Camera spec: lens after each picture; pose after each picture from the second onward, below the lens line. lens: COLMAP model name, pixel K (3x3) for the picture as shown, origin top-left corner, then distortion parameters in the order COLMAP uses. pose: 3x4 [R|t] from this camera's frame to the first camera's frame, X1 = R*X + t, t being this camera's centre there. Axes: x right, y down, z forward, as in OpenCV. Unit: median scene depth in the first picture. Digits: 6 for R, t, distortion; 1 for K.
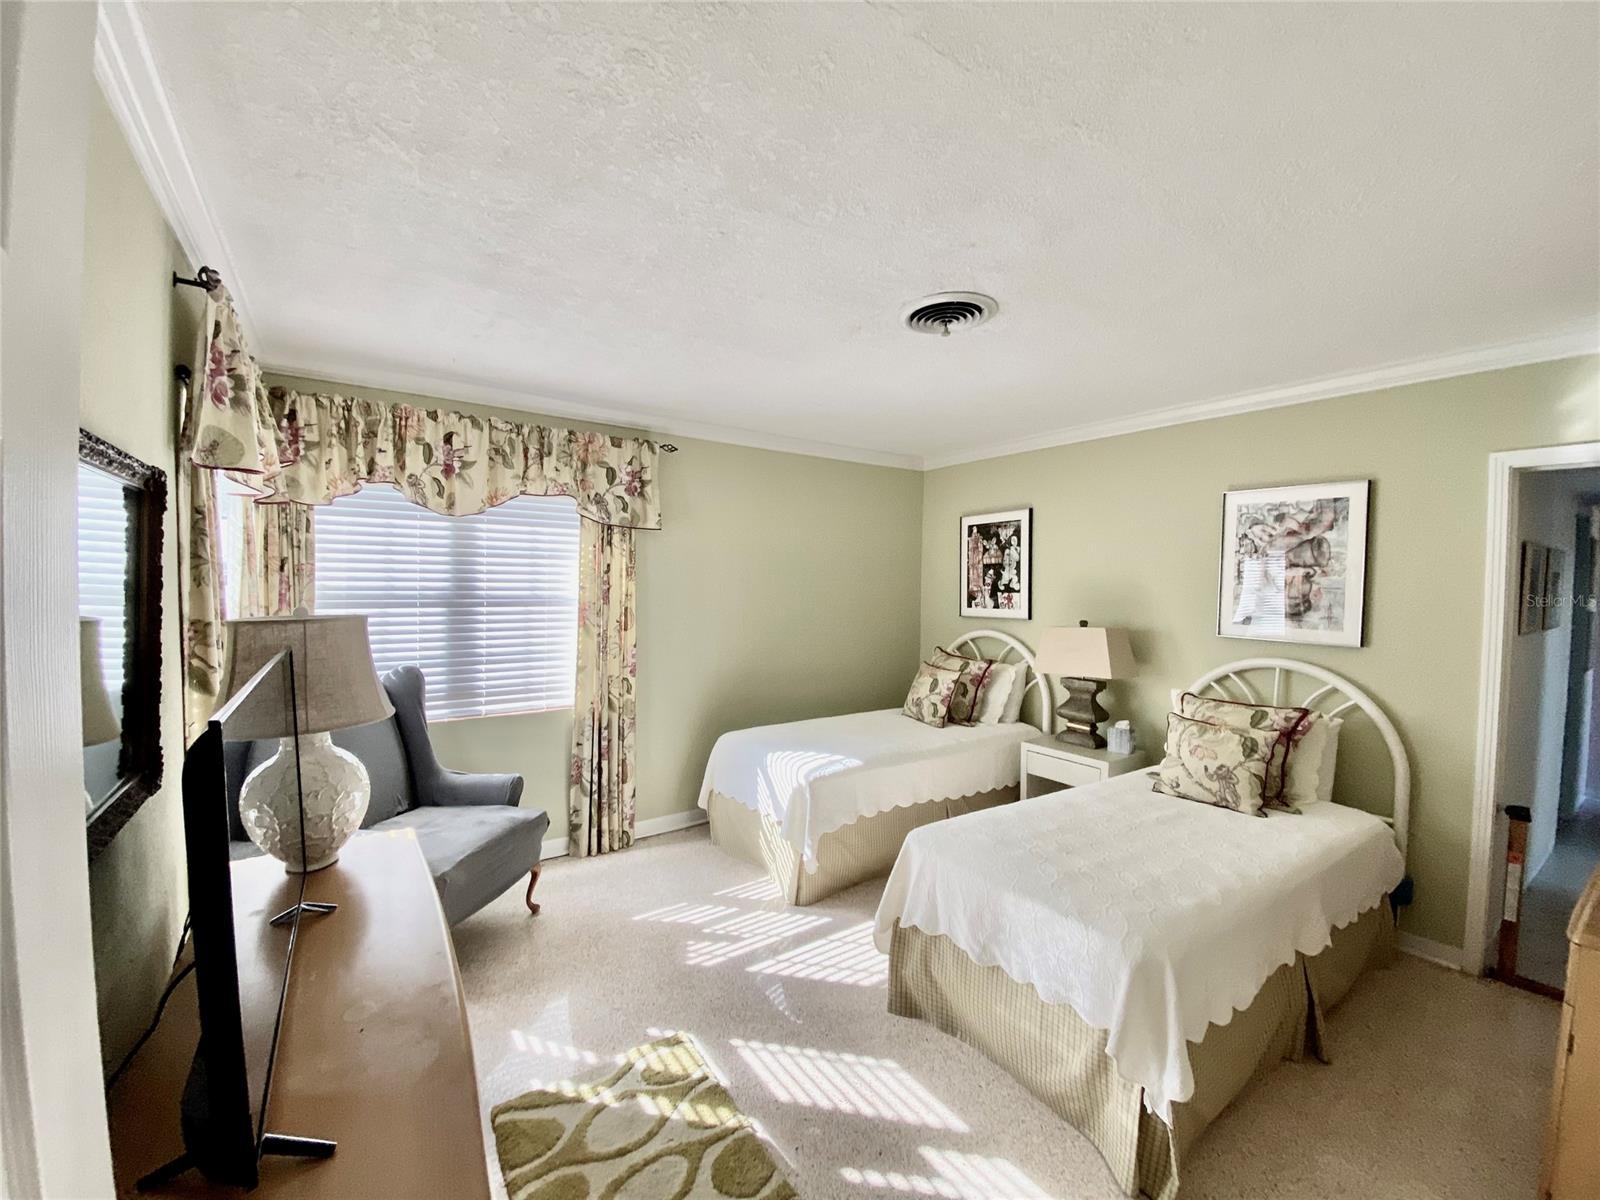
lens RADIAL K [[635.0, 0, 787.1], [0, 635.0, 600.8], [0, 0, 1]] dist [-0.020590, -0.005175]
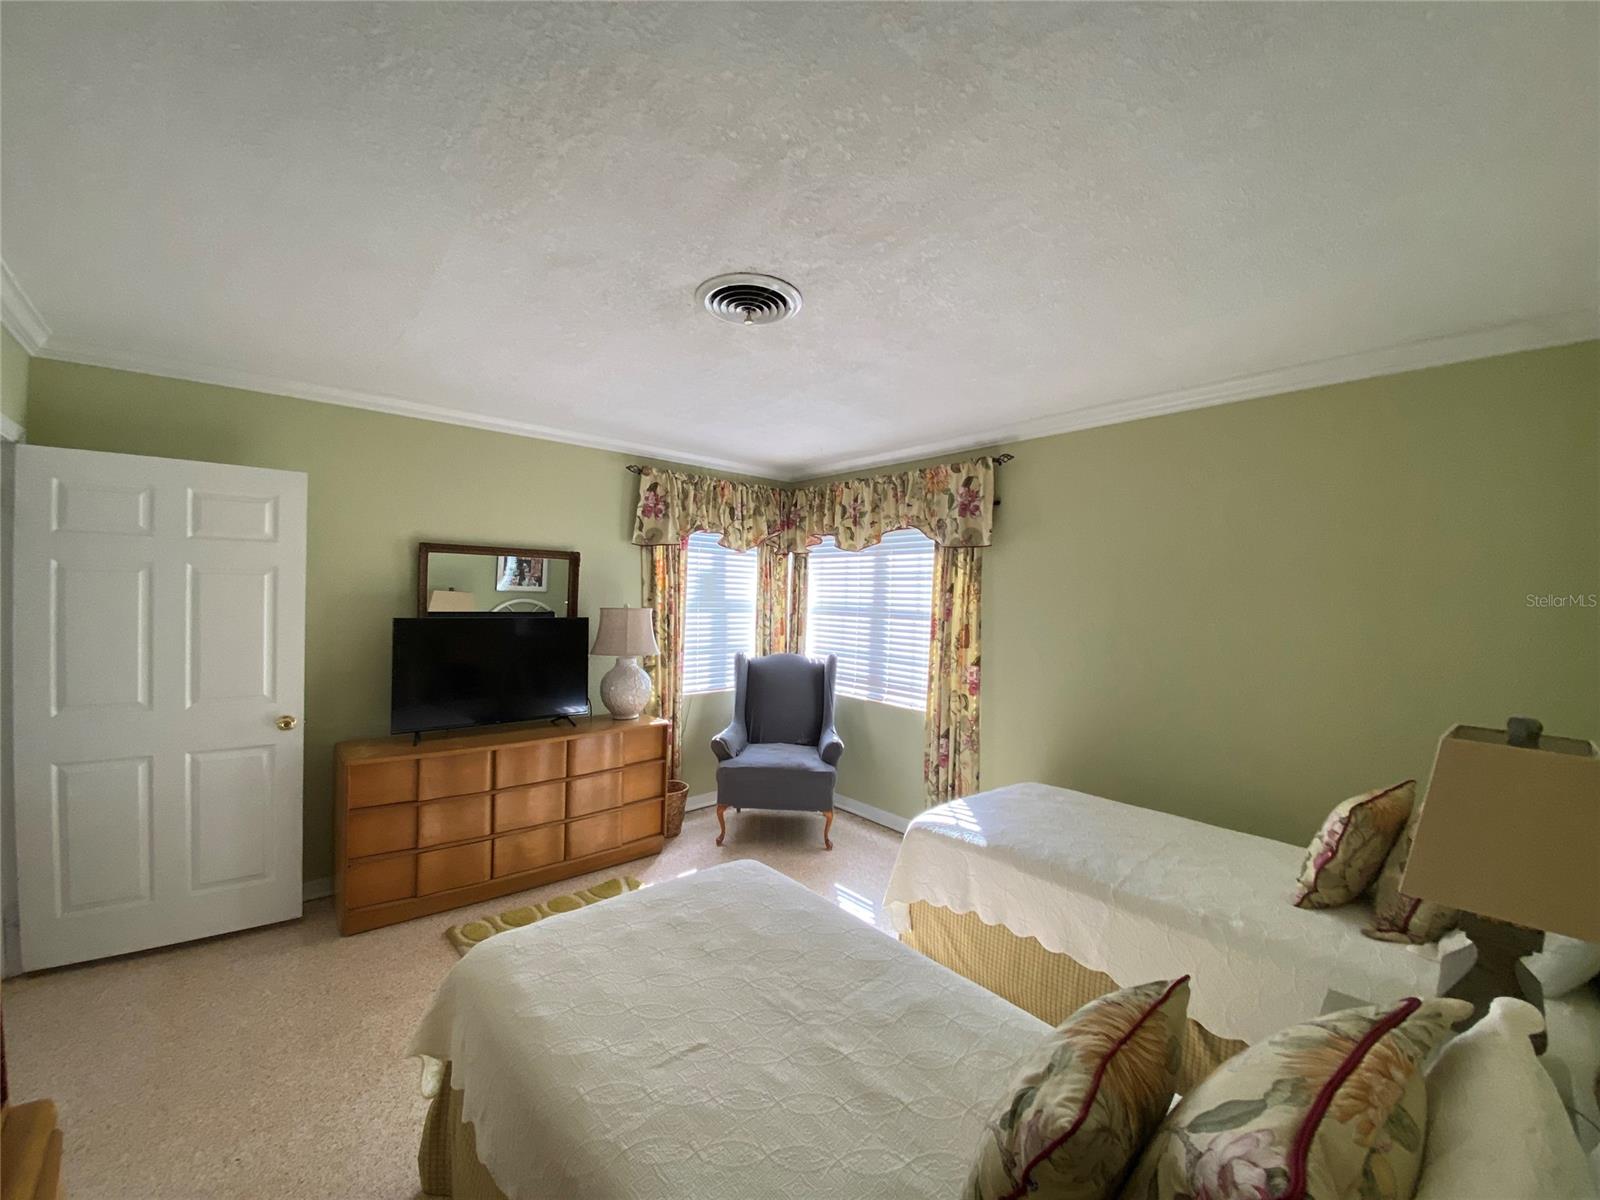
lens RADIAL K [[635.0, 0, 783.8], [0, 635.0, 607.0], [0, 0, 1]] dist [-0.020590, -0.005175]
pose [[0.087408, 0.005729, -0.996156, 0.799503], [-0.048529, 0.998821, 0.001486, -0.006120], [0.994990, 0.048213, 0.087583, 0.662218]]
